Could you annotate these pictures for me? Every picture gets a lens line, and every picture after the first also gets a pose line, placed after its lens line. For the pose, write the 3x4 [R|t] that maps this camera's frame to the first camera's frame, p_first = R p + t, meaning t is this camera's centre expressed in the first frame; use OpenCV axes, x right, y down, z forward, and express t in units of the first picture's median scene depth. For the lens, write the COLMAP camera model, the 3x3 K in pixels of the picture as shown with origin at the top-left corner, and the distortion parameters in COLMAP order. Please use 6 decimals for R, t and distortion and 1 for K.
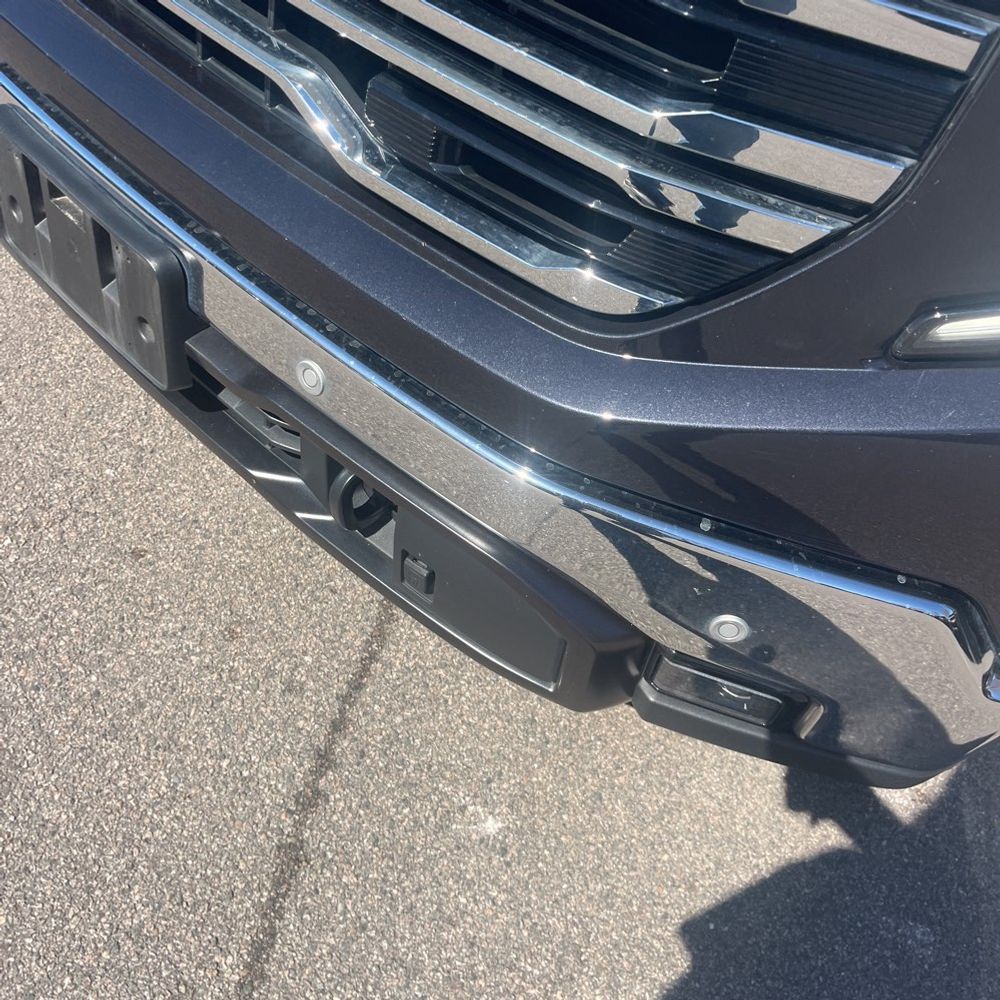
lens RADIAL K [[1025.3, 0, 500.0], [0, 1025.3, 500.0], [0, 0, 1]] dist [0.004820, -0.008876]
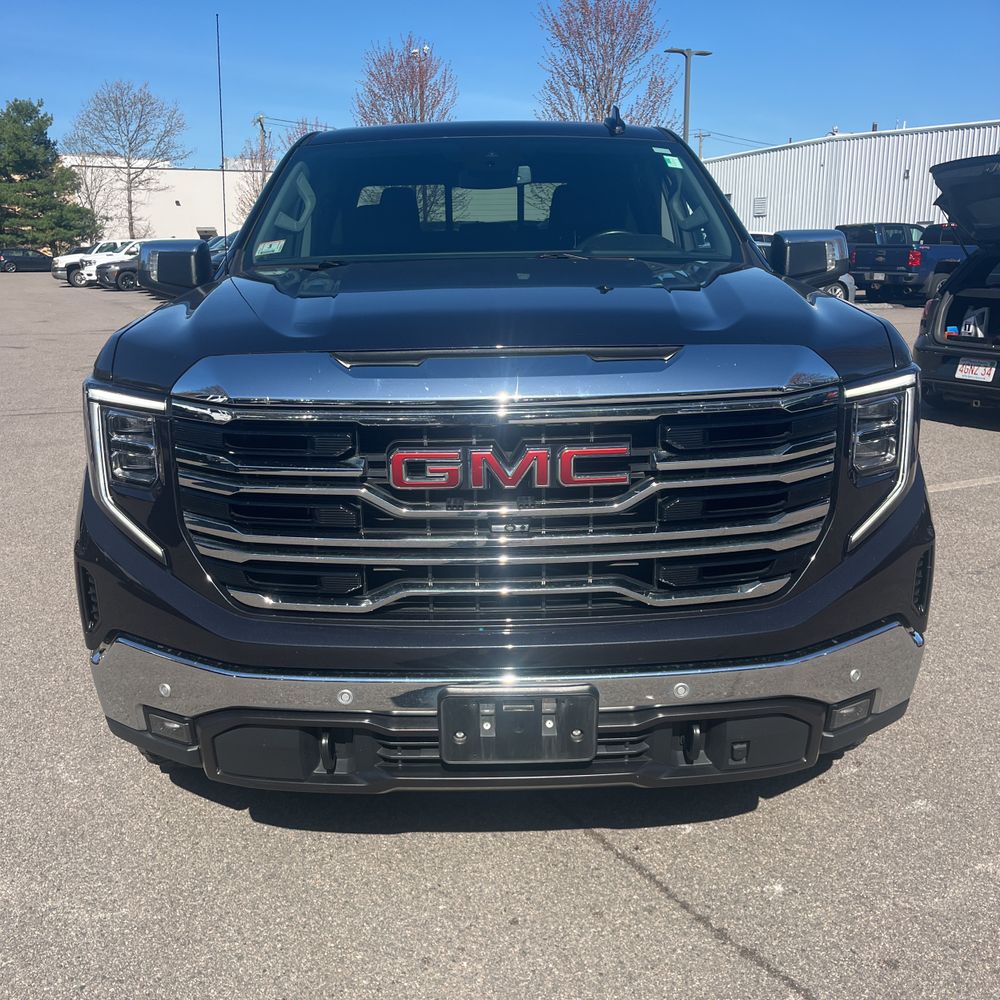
lens RADIAL K [[1021.7, 0, 498.8], [0, 1021.7, 506.3], [0, 0, 1]] dist [0.026006, 0.009527]
pose [[0.688202, -0.433494, 0.581774, -1.332149], [0.616988, 0.771568, -0.154944, -0.276390], [-0.381711, 0.465581, 0.798456, -0.707622]]
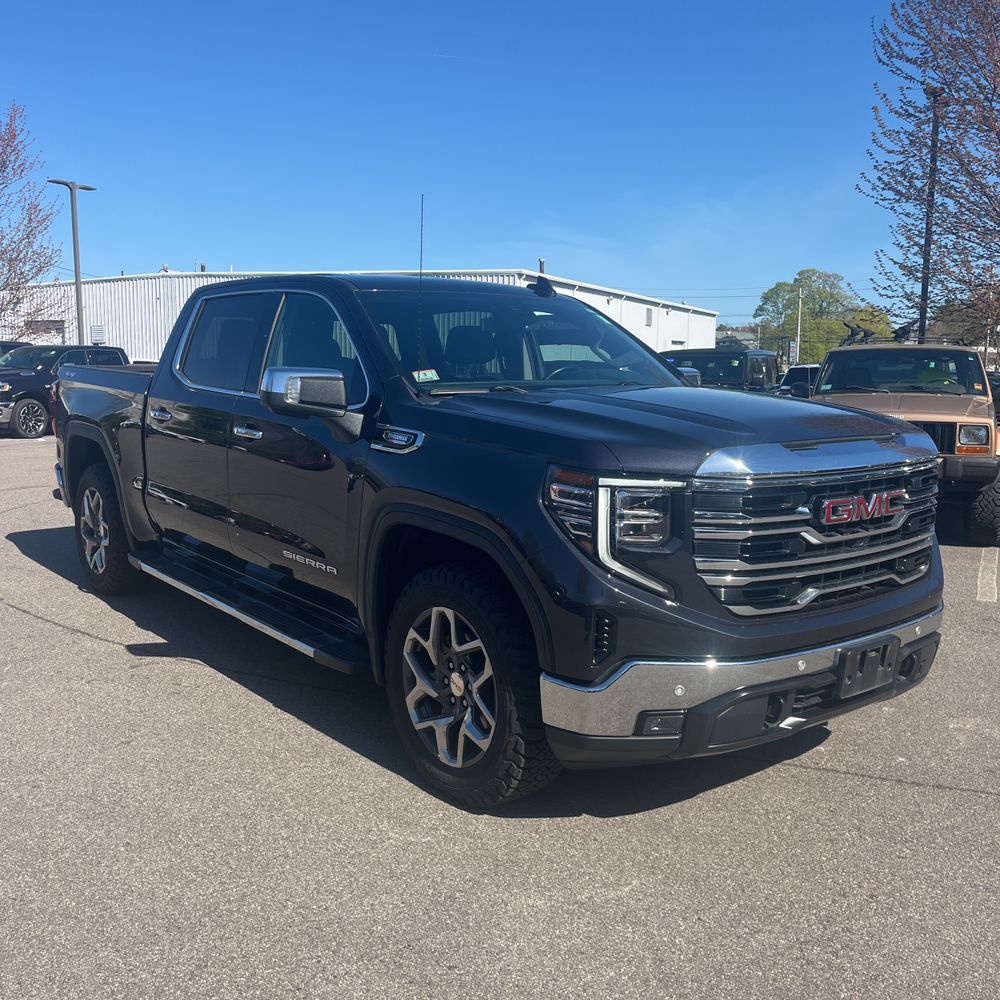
lens RADIAL K [[1021.7, 0, 498.8], [0, 1021.7, 506.3], [0, 0, 1]] dist [0.026006, 0.009527]
pose [[0.139061, -0.390231, 0.910155, -3.131997], [0.686625, 0.700278, 0.195338, -1.915481], [-0.713588, 0.597771, 0.365324, 0.342836]]
